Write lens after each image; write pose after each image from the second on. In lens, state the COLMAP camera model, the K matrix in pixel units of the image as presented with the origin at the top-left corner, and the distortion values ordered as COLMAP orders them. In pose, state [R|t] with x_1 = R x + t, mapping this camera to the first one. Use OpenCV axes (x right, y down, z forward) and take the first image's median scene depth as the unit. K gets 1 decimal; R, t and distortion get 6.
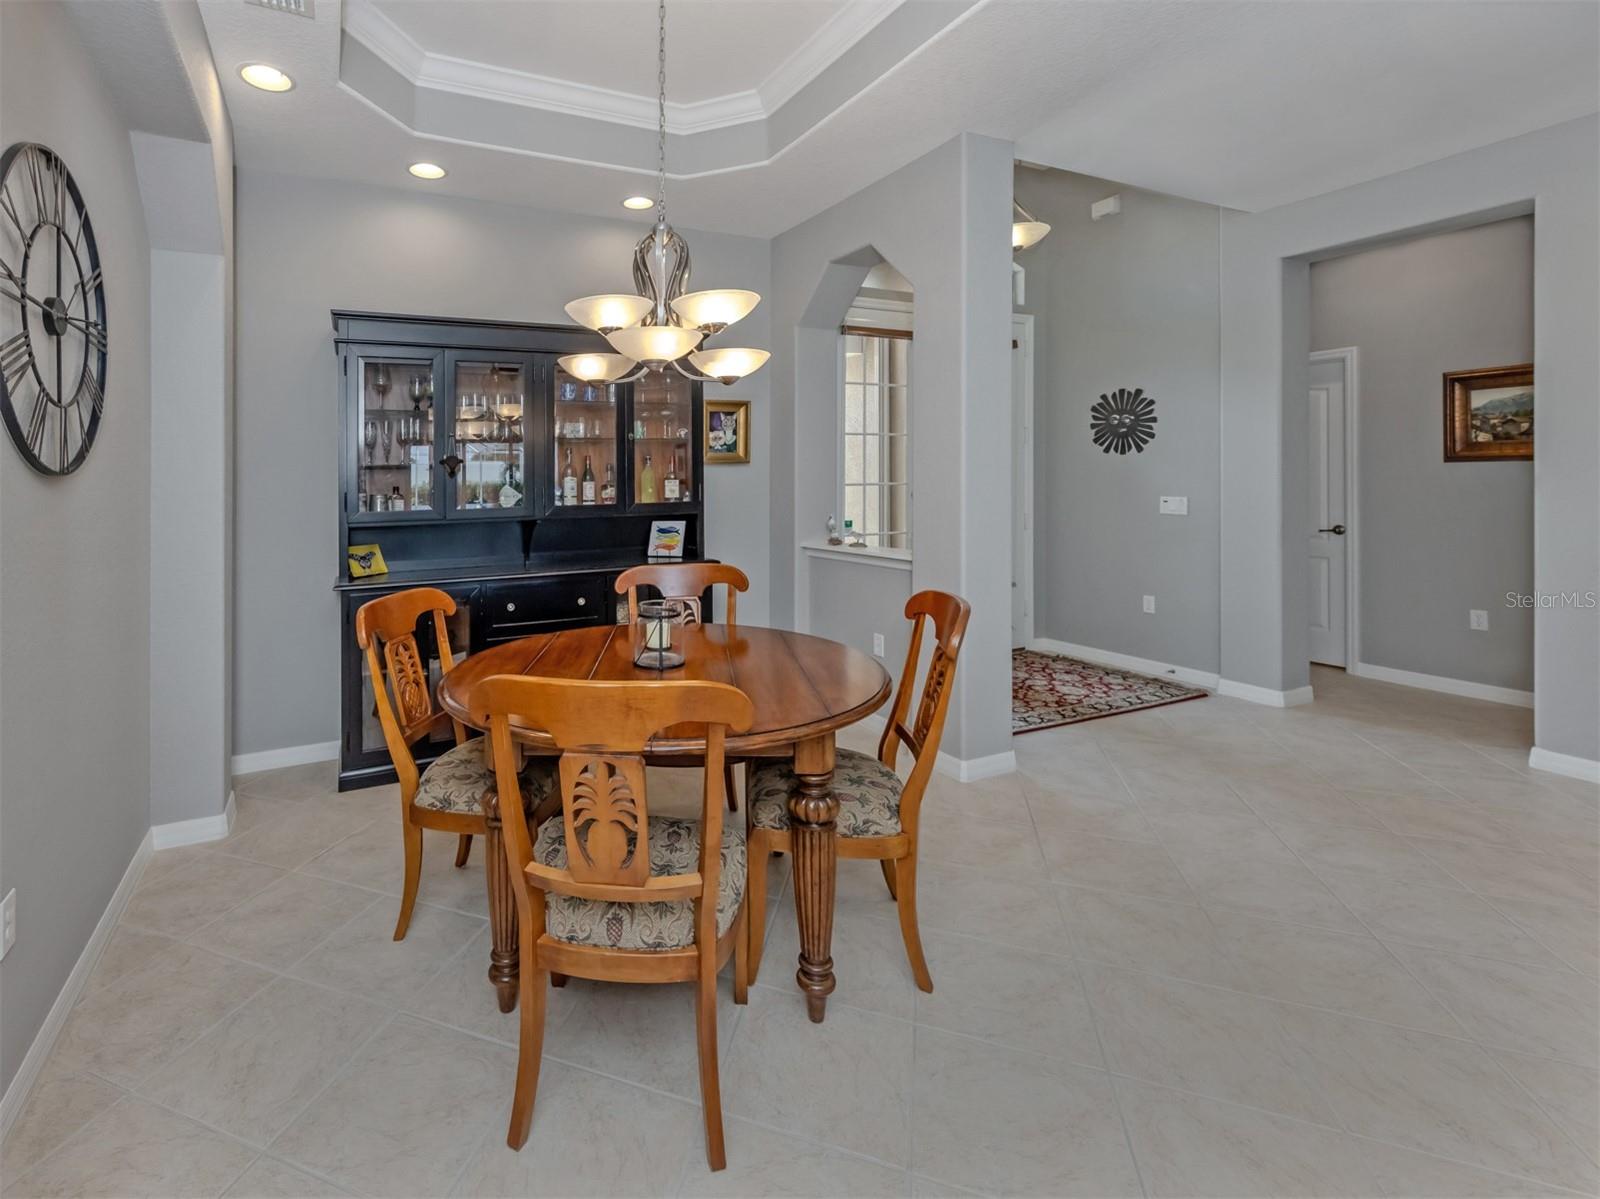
lens RADIAL K [[645.1, 0, 856.3], [0, 645.1, 533.5], [0, 0, 1]] dist [0.002926, 0.000058]
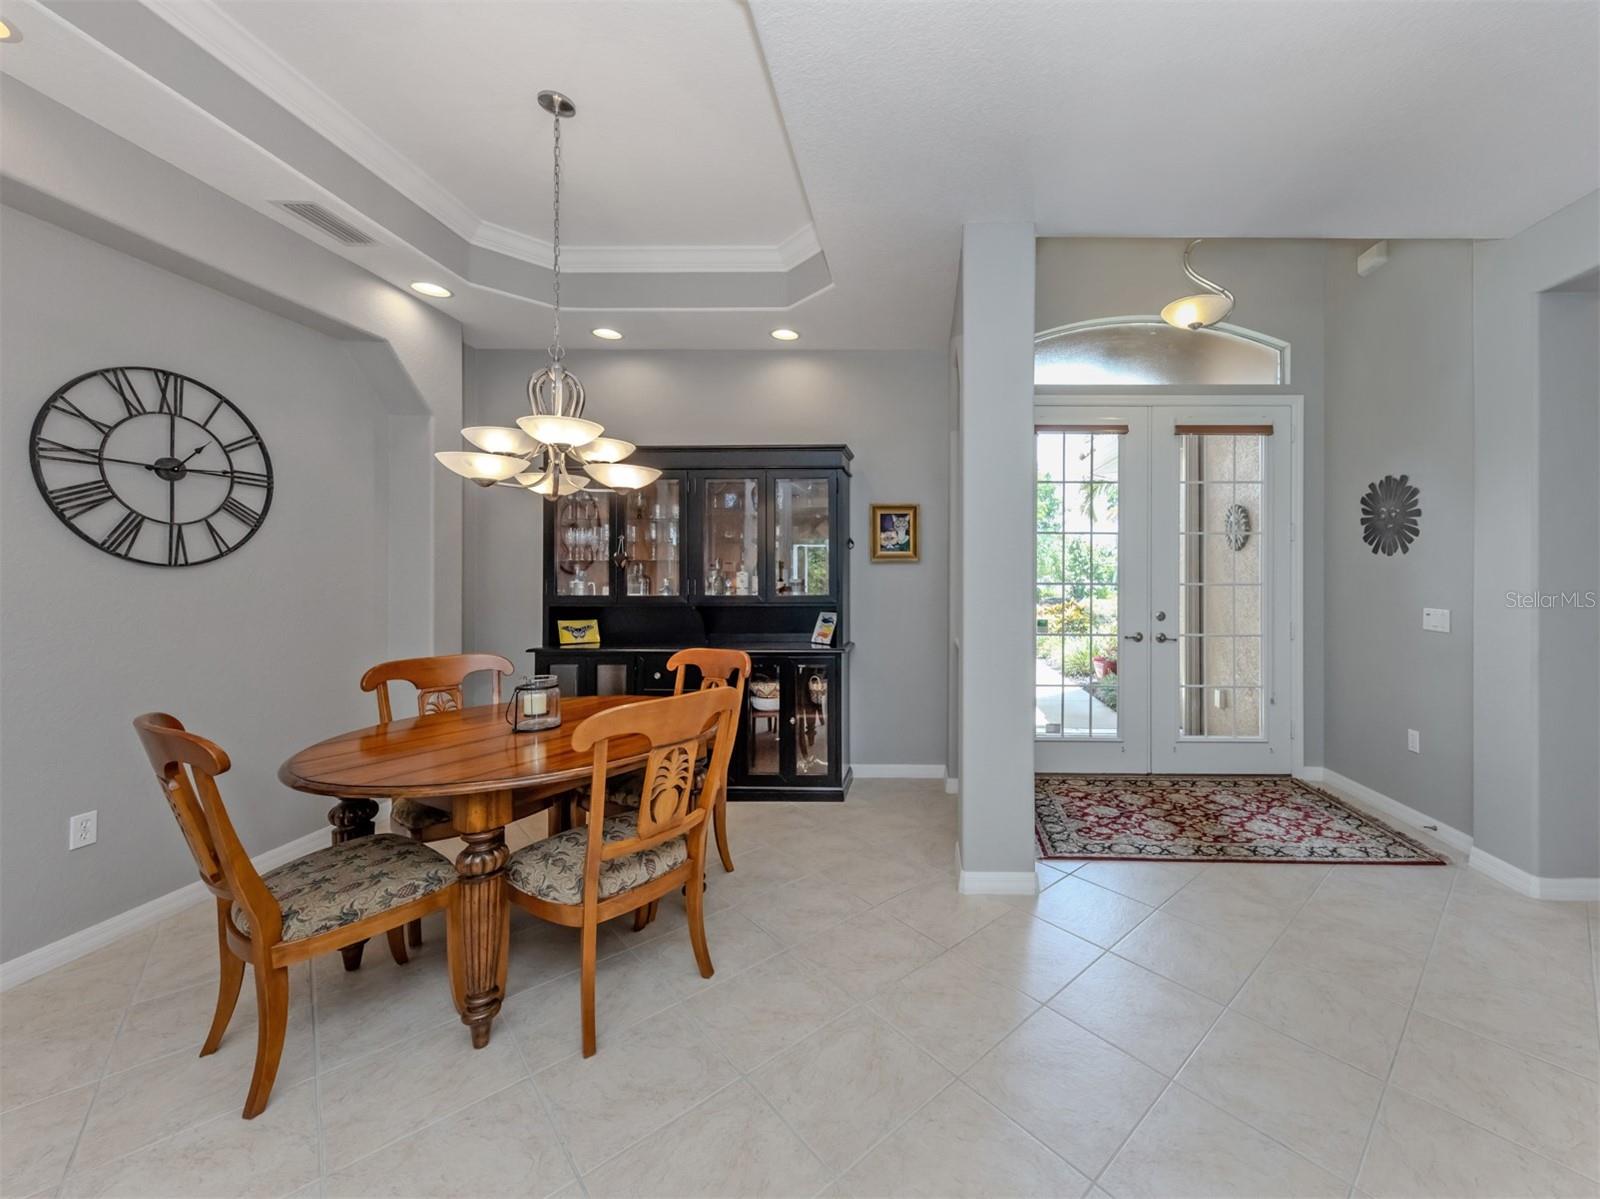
lens RADIAL K [[612.9, 0, 902.9], [0, 612.9, 625.9], [0, 0, 1]] dist [0.005321, 0.000172]
pose [[0.921354, 0.051736, -0.385266, 0.210243], [-0.052465, 0.998586, 0.008628, -0.009956], [0.385167, 0.012264, 0.922765, 0.053923]]
